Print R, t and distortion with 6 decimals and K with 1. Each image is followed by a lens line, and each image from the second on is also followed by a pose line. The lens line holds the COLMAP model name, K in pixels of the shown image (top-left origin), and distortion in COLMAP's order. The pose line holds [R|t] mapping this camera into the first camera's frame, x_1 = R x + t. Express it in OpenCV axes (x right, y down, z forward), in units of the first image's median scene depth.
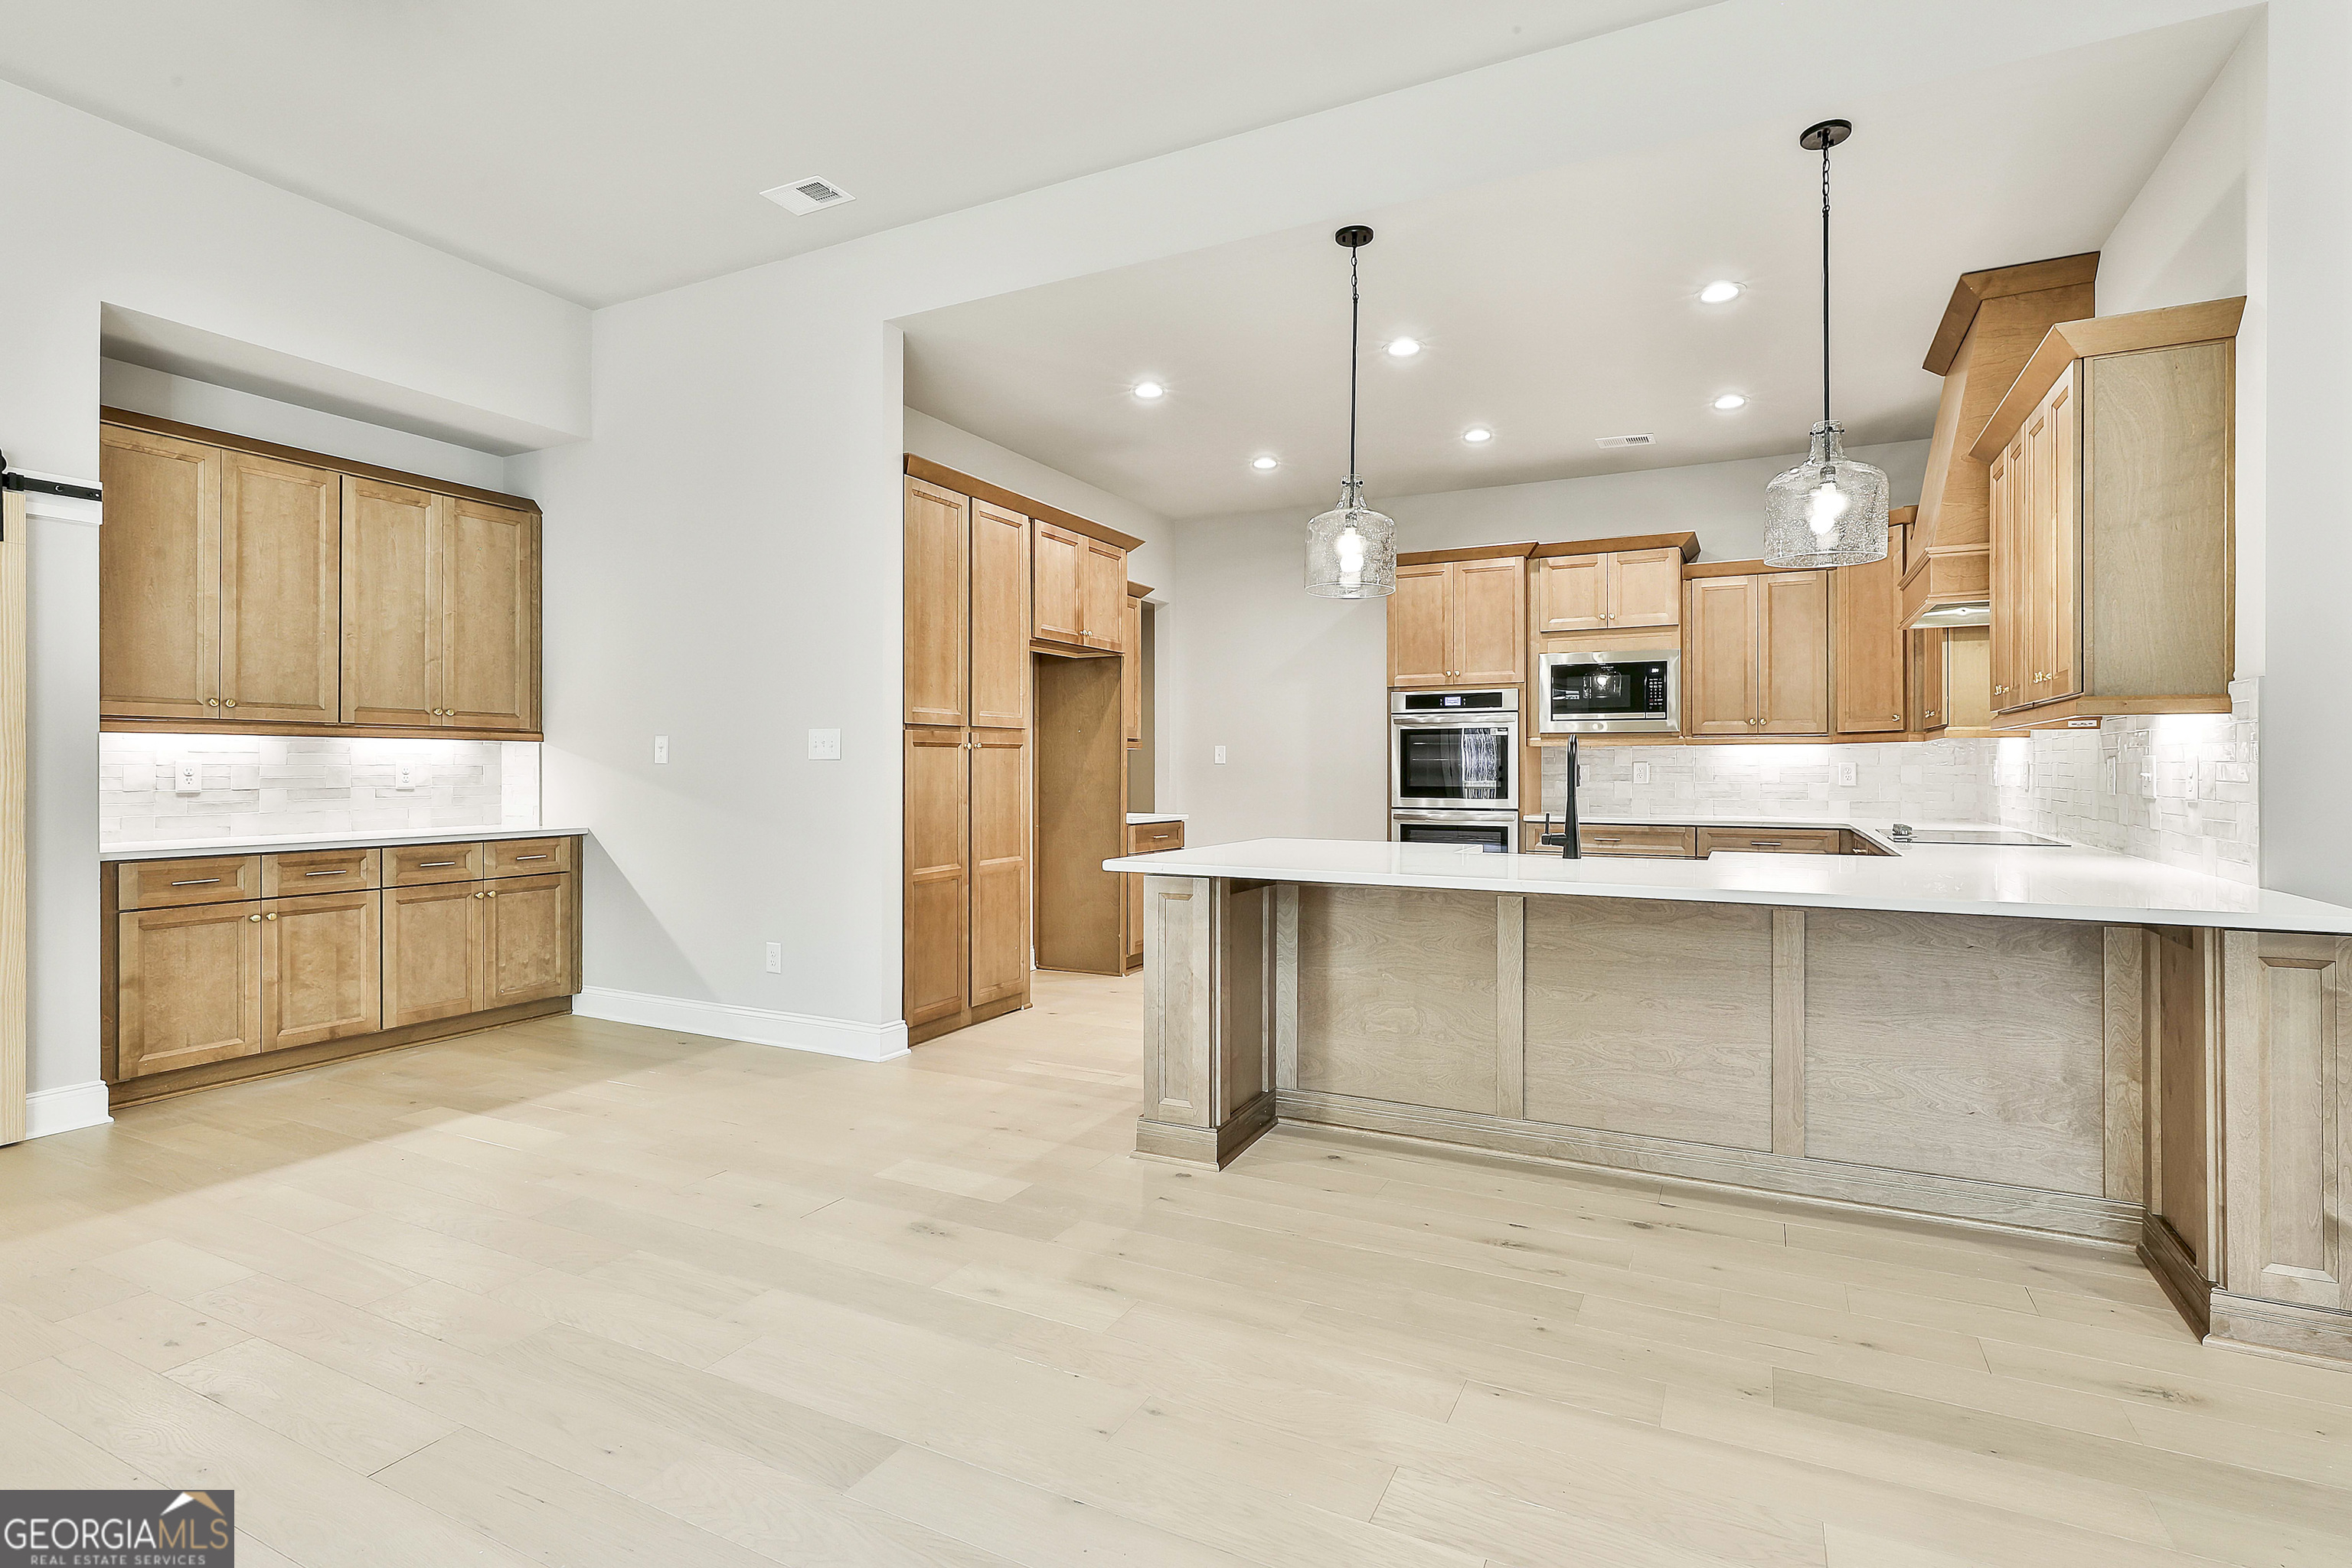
lens RADIAL K [[1135.9, 0, 1181.8], [0, 1135.9, 768.8], [0, 0, 1]] dist [-0.002039, 0.002436]
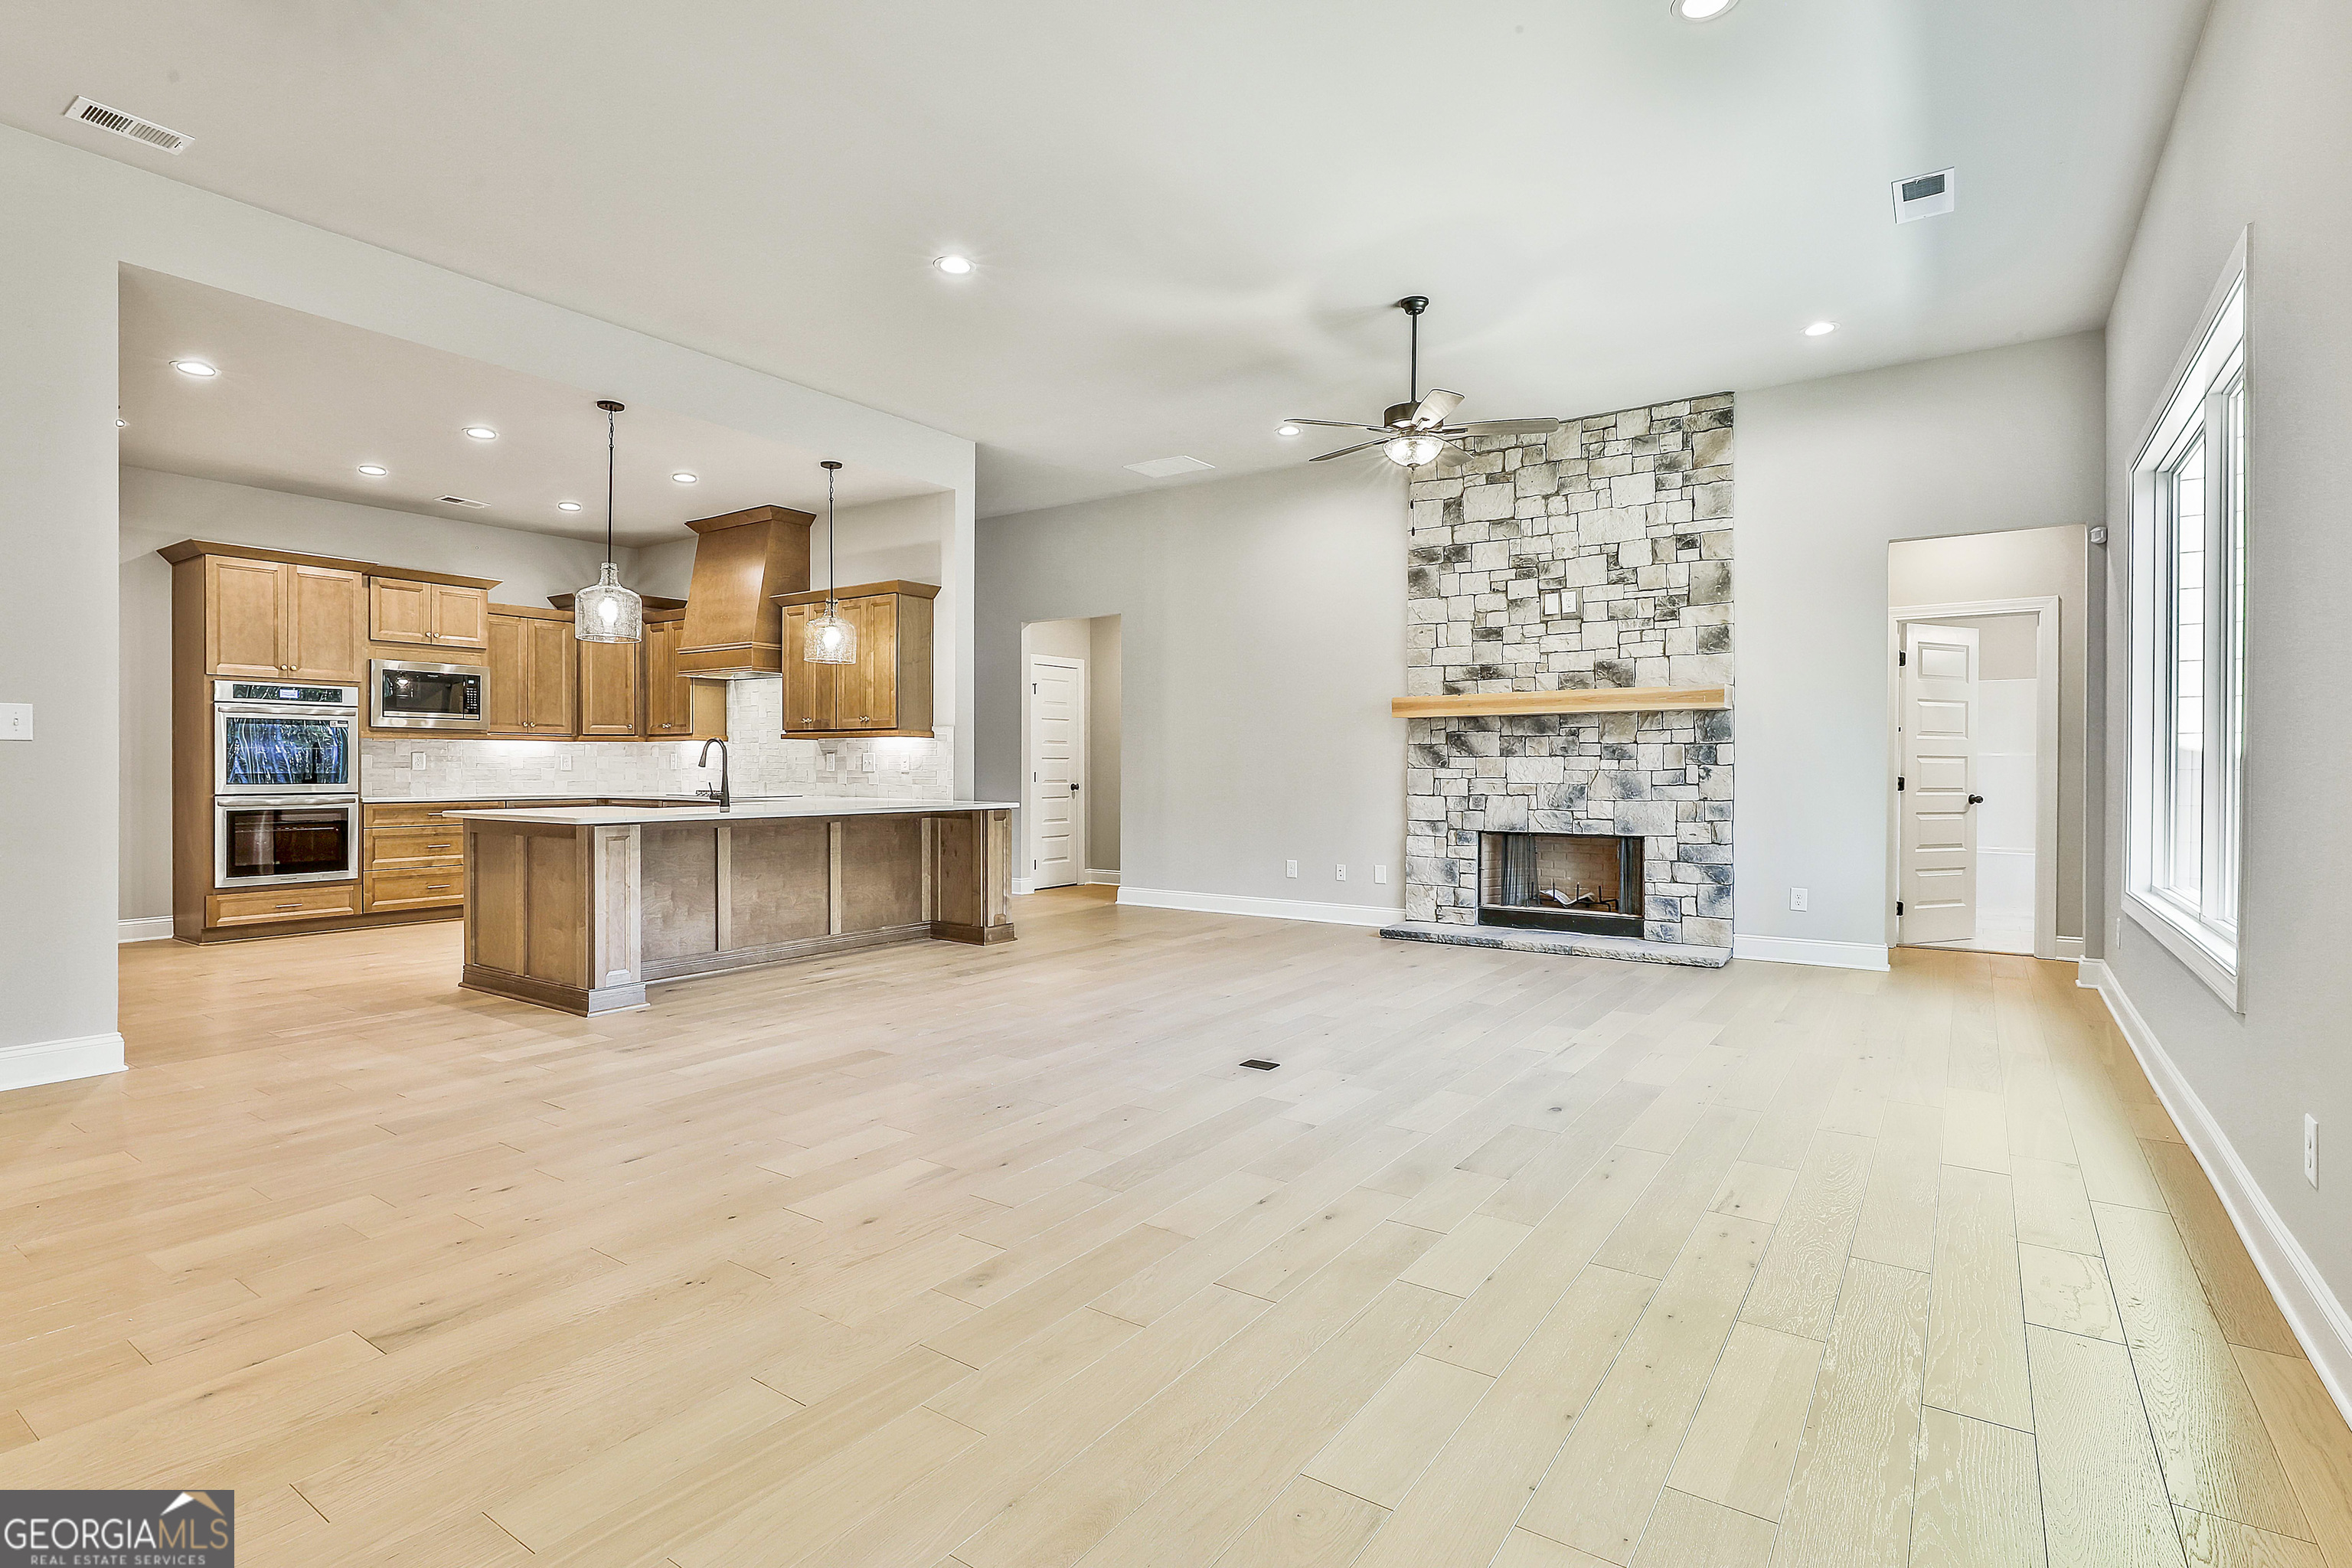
lens RADIAL K [[1135.9, 0, 1184.8], [0, 1135.9, 775.1], [0, 0, 1]] dist [-0.002039, 0.002436]
pose [[0.131675, -0.008586, 0.991256, -0.969588], [-0.002512, 0.999956, 0.008995, 0.007643], [-0.991290, -0.003675, 0.131647, 0.026379]]
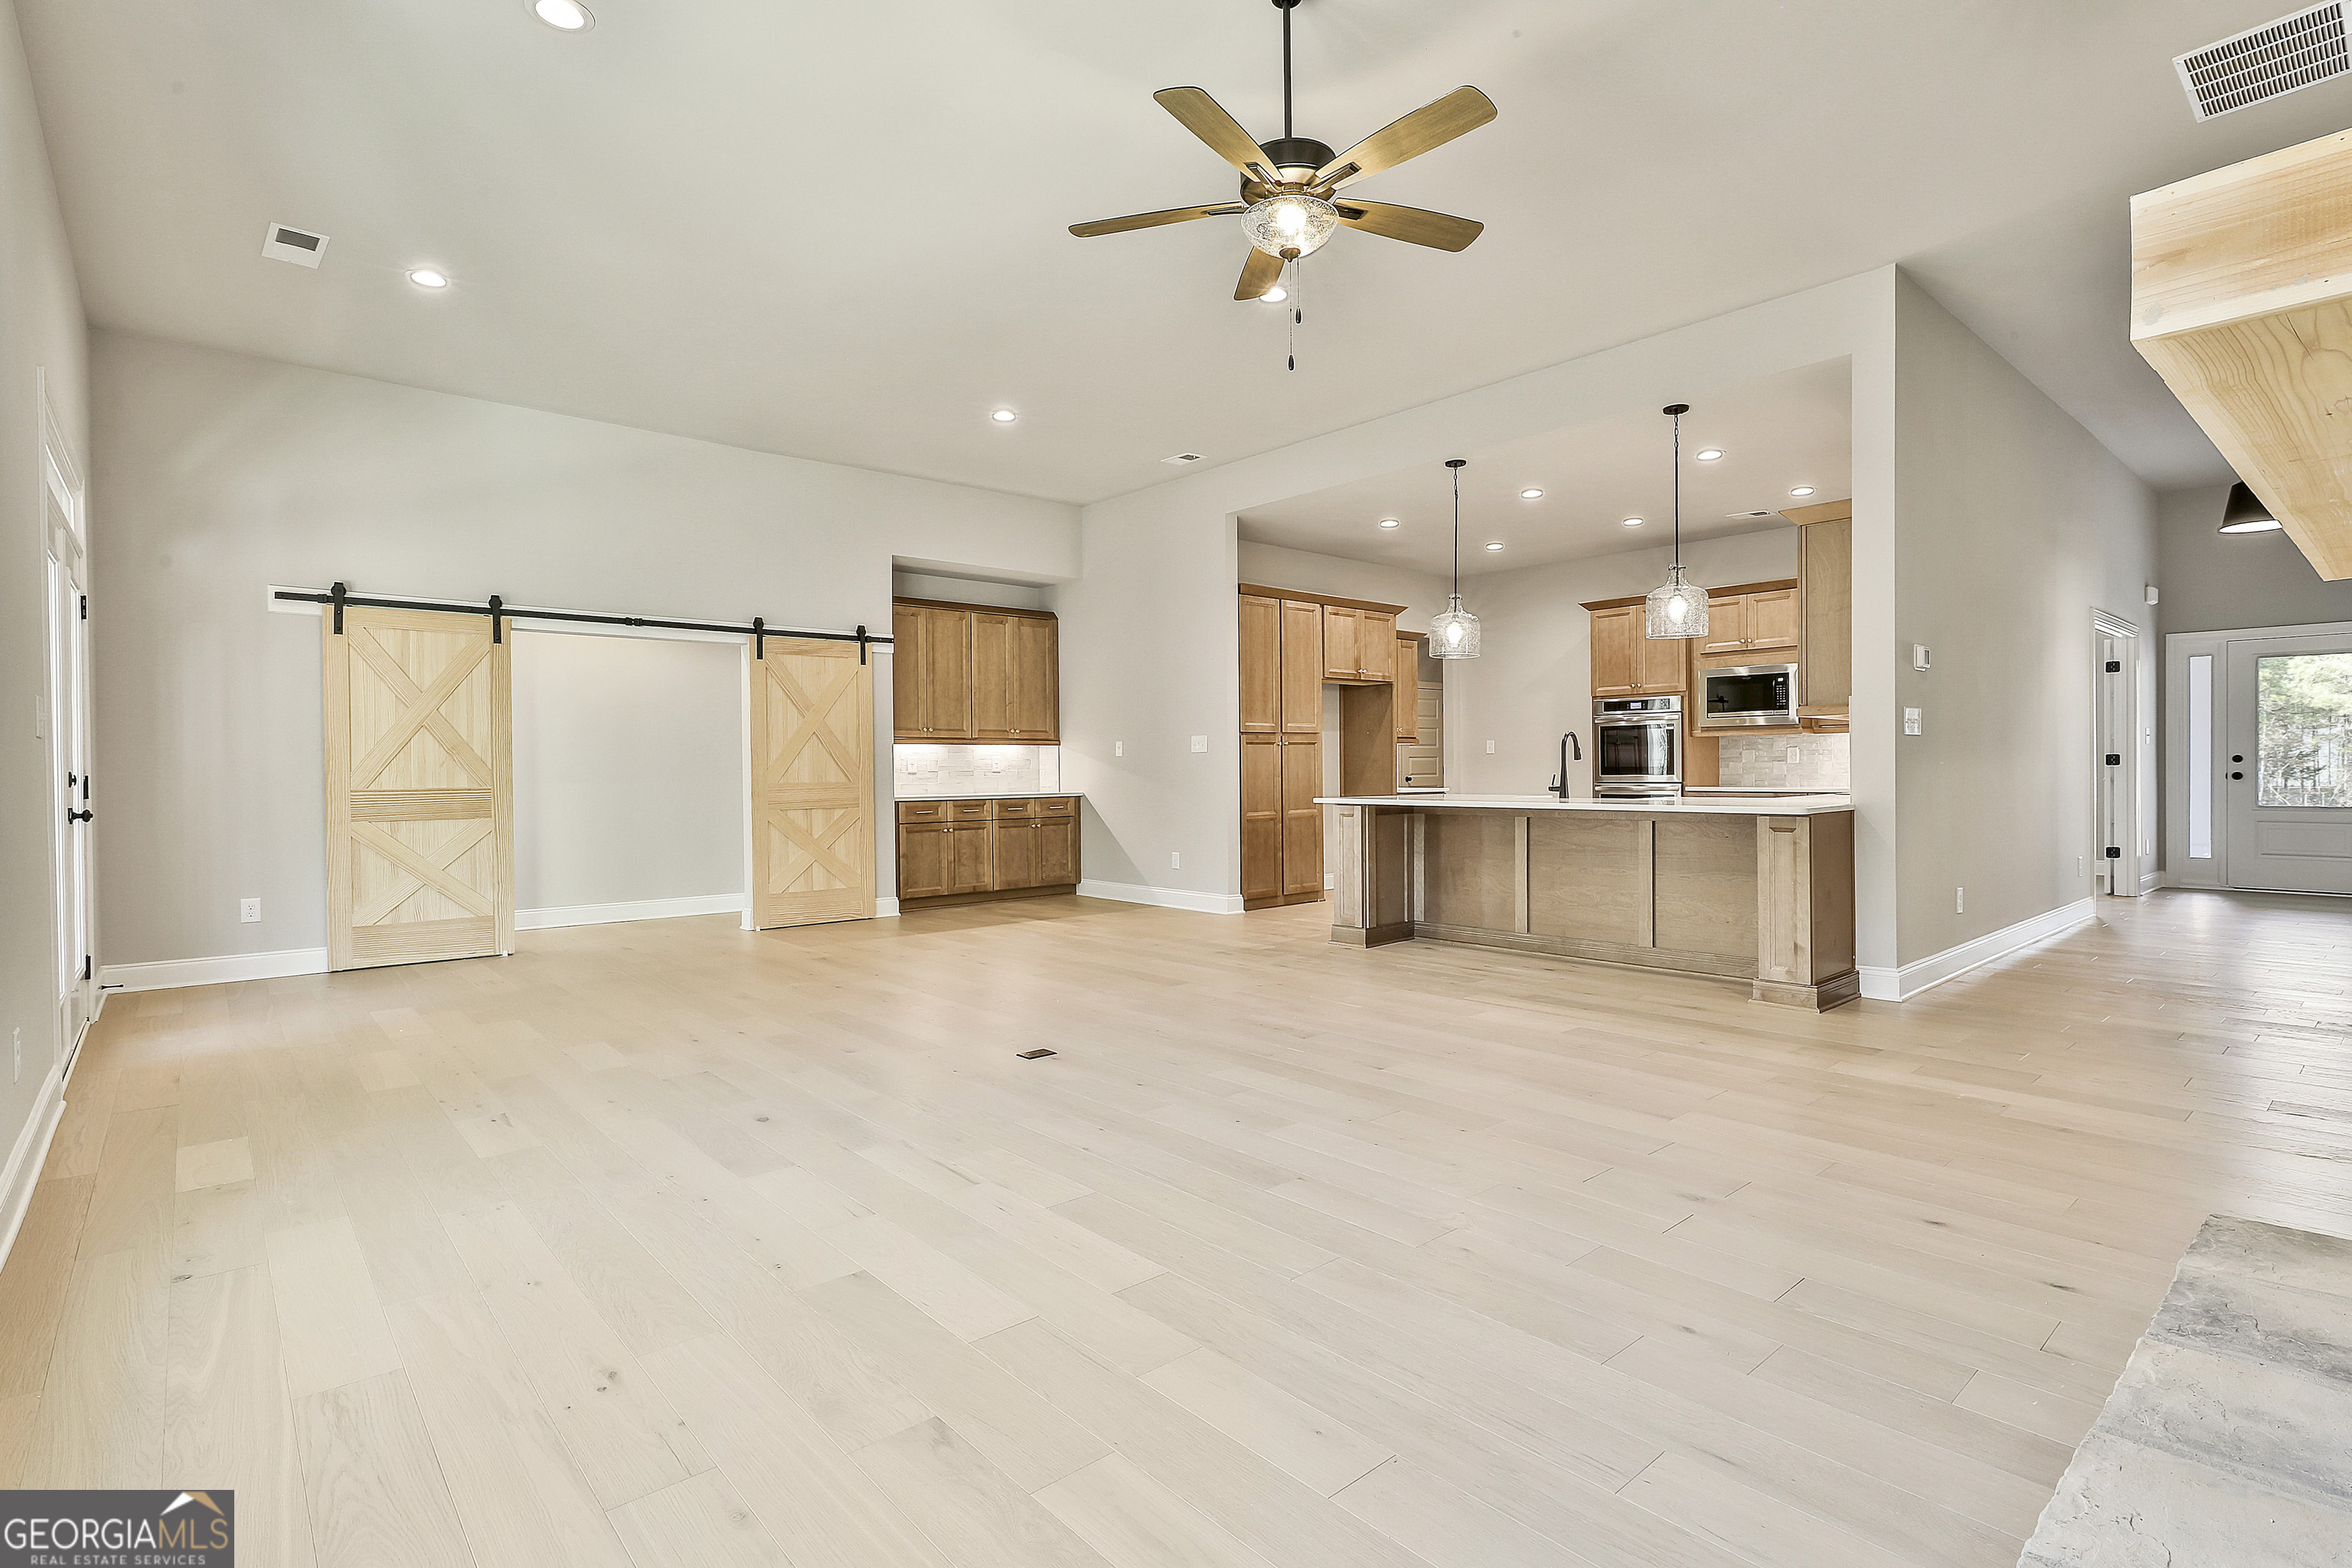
lens RADIAL K [[1135.9, 0, 1181.0], [0, 1135.9, 778.3], [0, 0, 1]] dist [-0.002039, 0.002436]
pose [[0.928600, -0.006485, -0.371024, 0.322264], [0.009942, 0.999923, 0.007407, 0.018941], [0.370948, -0.010567, 0.928594, -0.682850]]
